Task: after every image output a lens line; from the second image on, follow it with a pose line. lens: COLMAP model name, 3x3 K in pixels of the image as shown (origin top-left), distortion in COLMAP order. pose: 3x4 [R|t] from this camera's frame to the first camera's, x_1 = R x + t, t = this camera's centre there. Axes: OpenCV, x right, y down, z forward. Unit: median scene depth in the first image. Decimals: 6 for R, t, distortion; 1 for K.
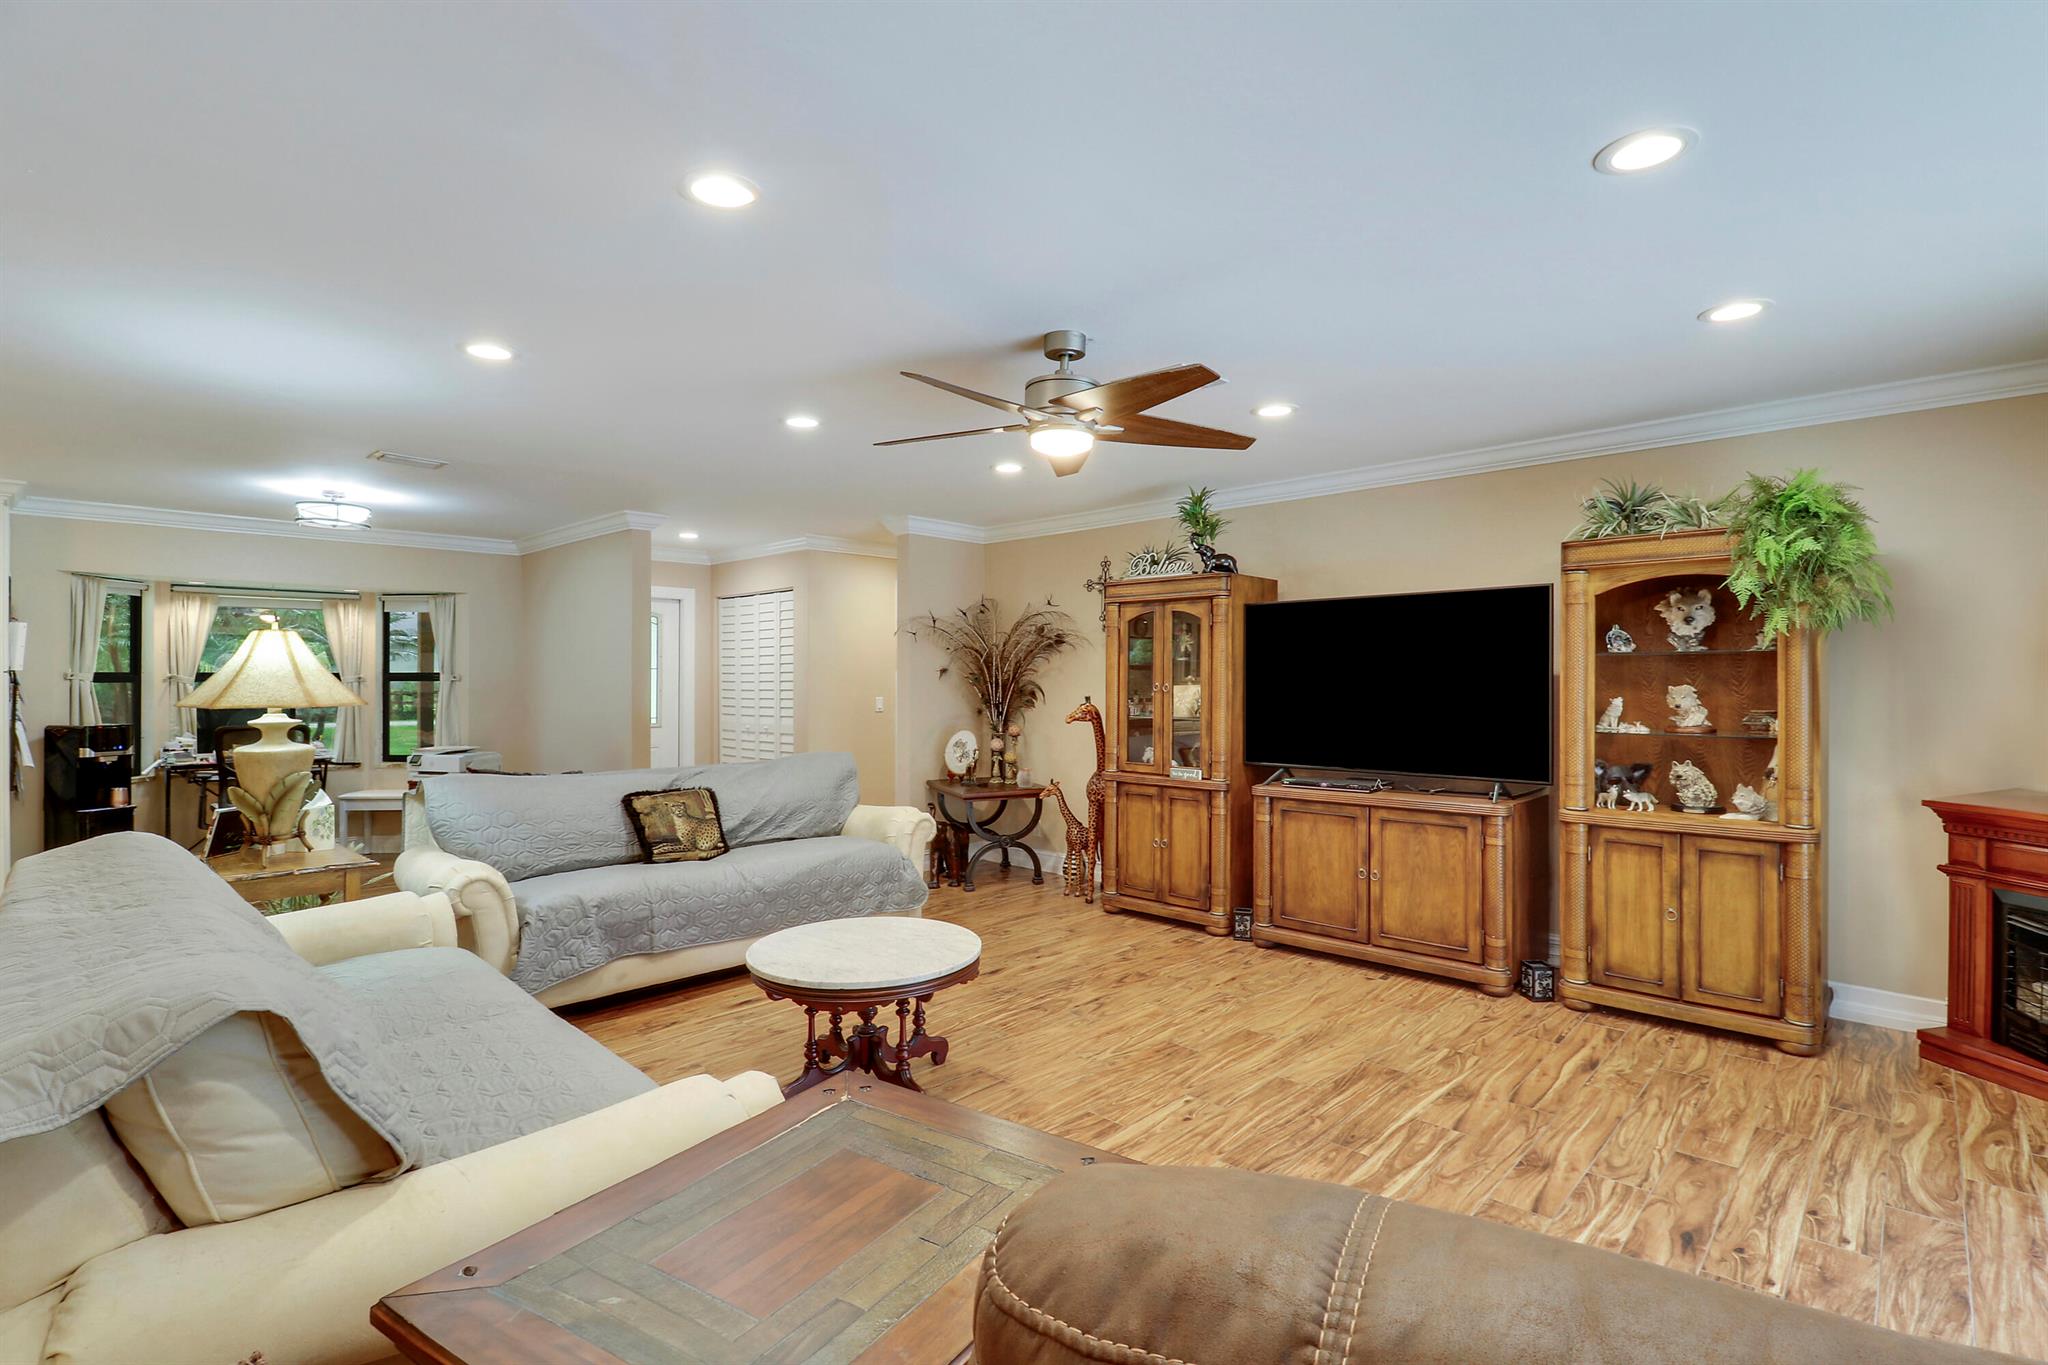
lens RADIAL K [[957.6, 0, 1030.6], [0, 957.6, 665.5], [0, 0, 1]] dist [-0.001722, -0.006625]
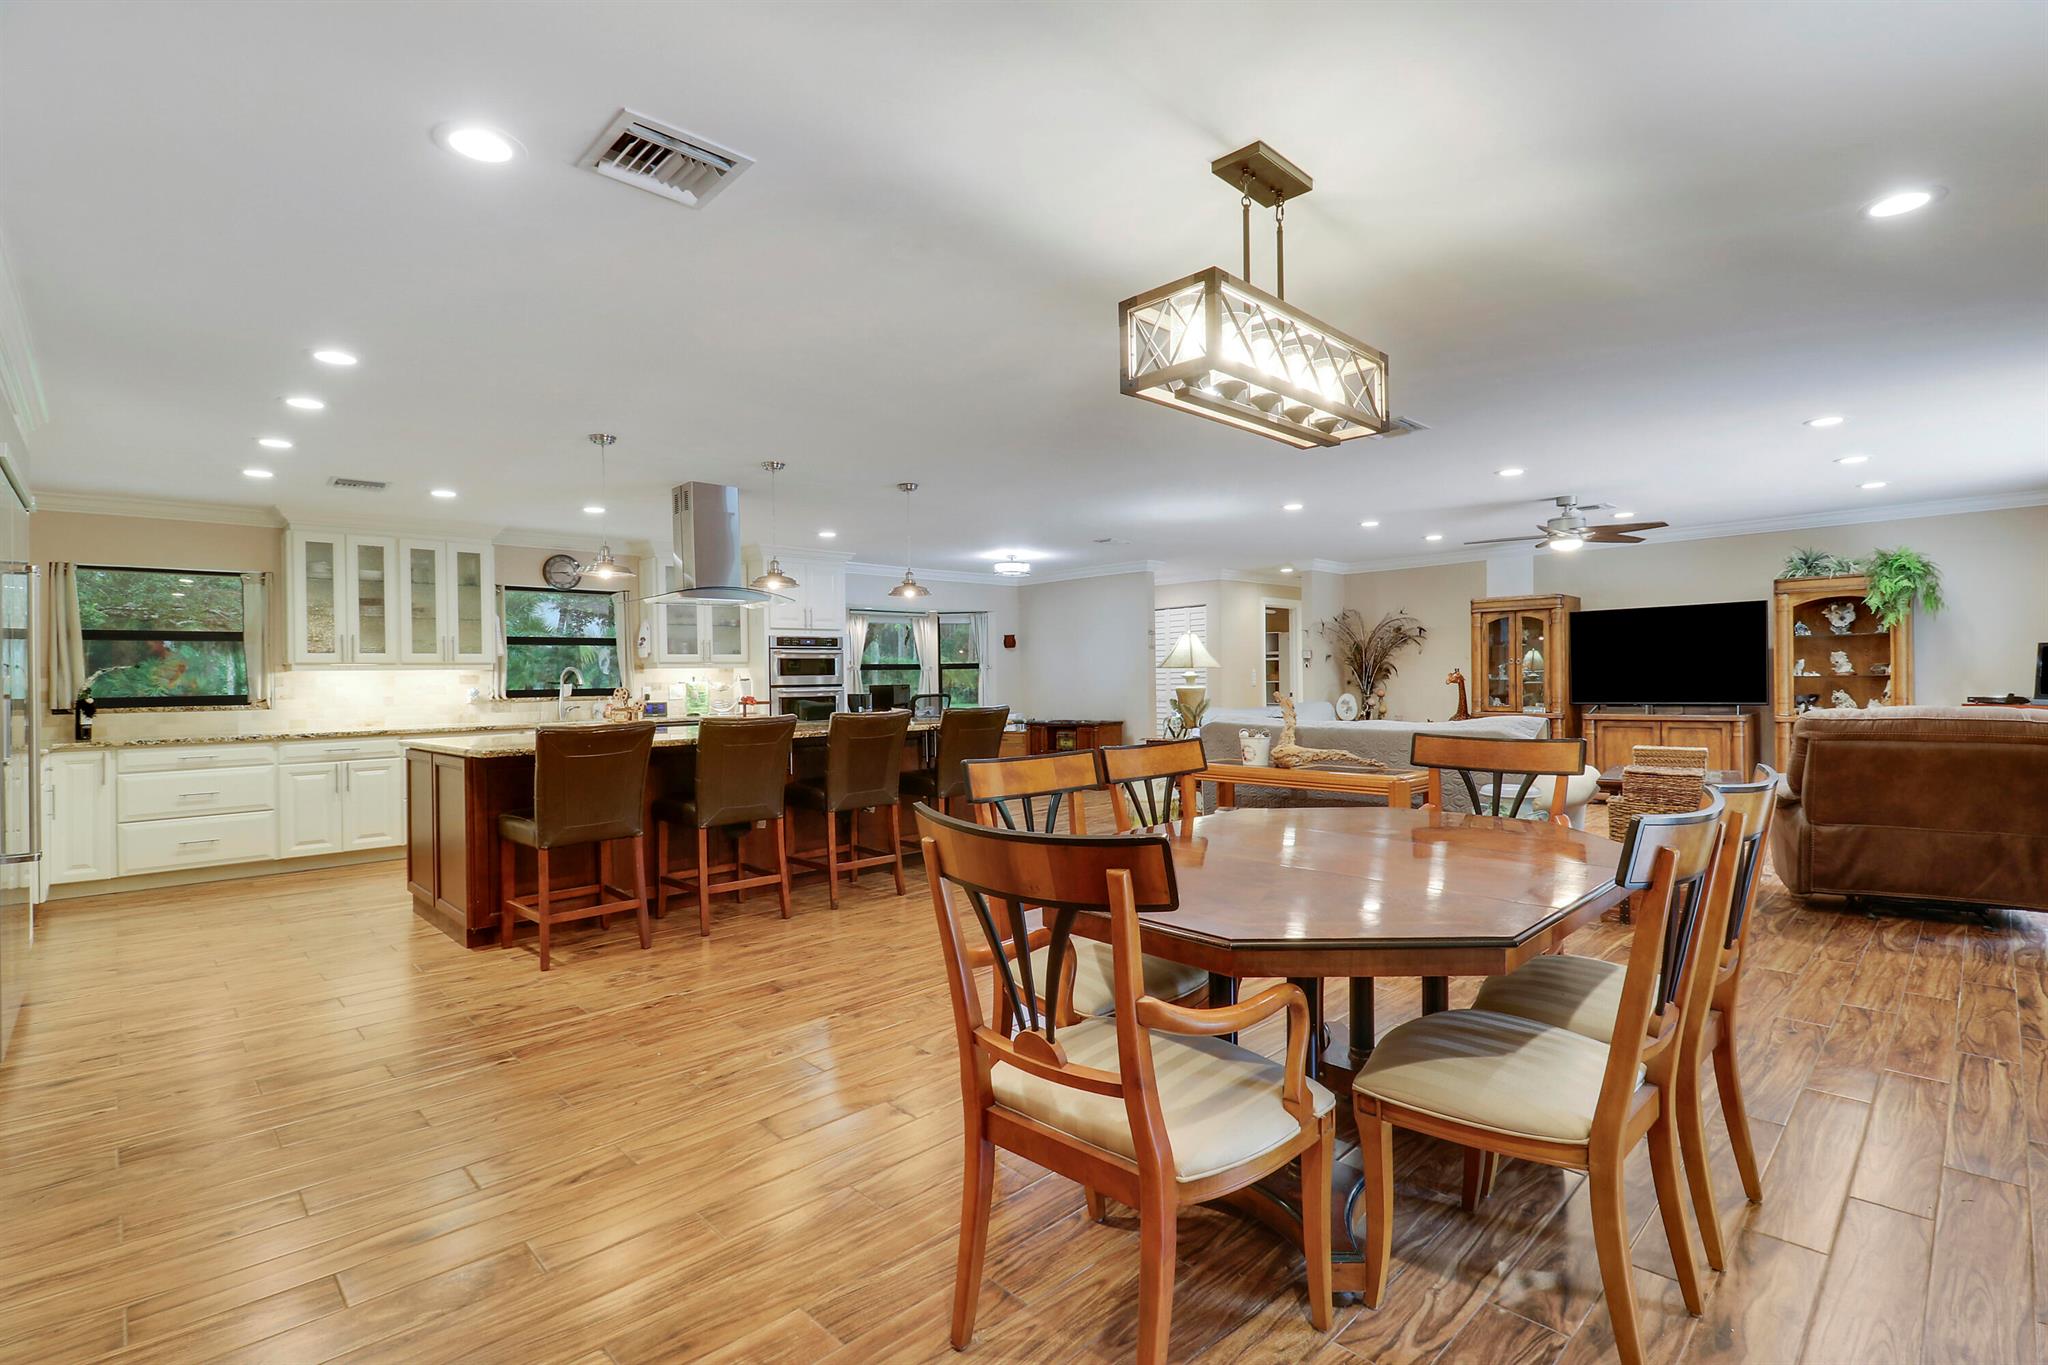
lens RADIAL K [[957.6, 0, 1046.2], [0, 957.6, 674.7], [0, 0, 1]] dist [-0.001722, -0.006625]
pose [[0.999382, -0.013158, -0.032582, -0.843558], [0.013315, 0.999901, 0.004596, 0.035609], [0.032519, -0.005027, 0.999458, -0.968517]]
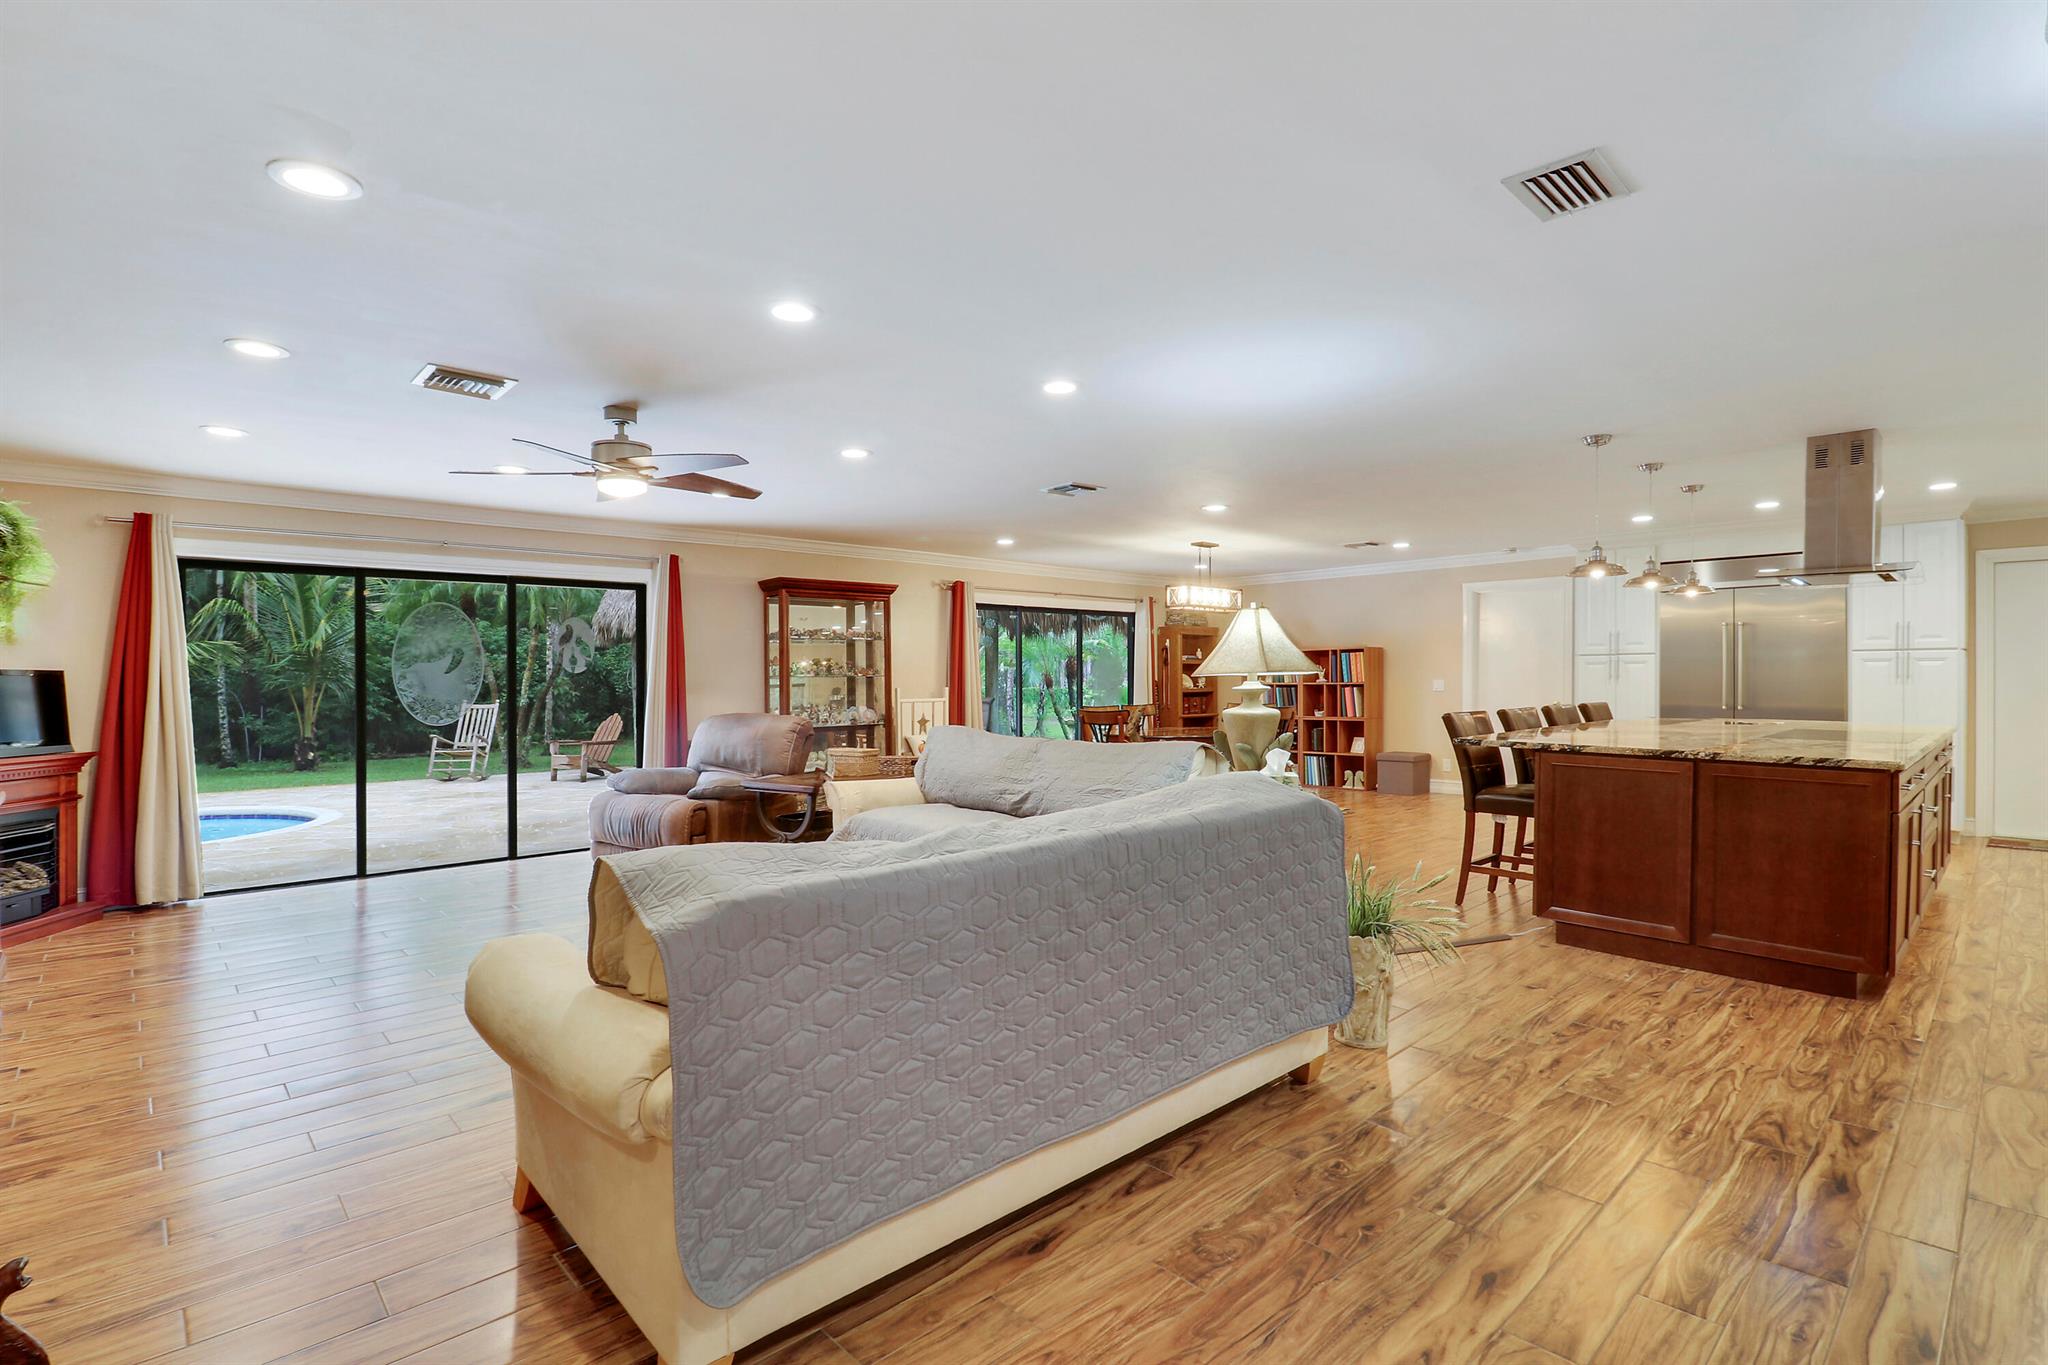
lens RADIAL K [[957.6, 0, 1039.0], [0, 957.6, 668.2], [0, 0, 1]] dist [-0.001722, -0.006625]
pose [[-0.998303, 0.011464, 0.057091, -0.488148], [0.010457, 0.999785, -0.017896, 0.043316], [-0.057284, -0.017269, -0.998209, 1.729921]]
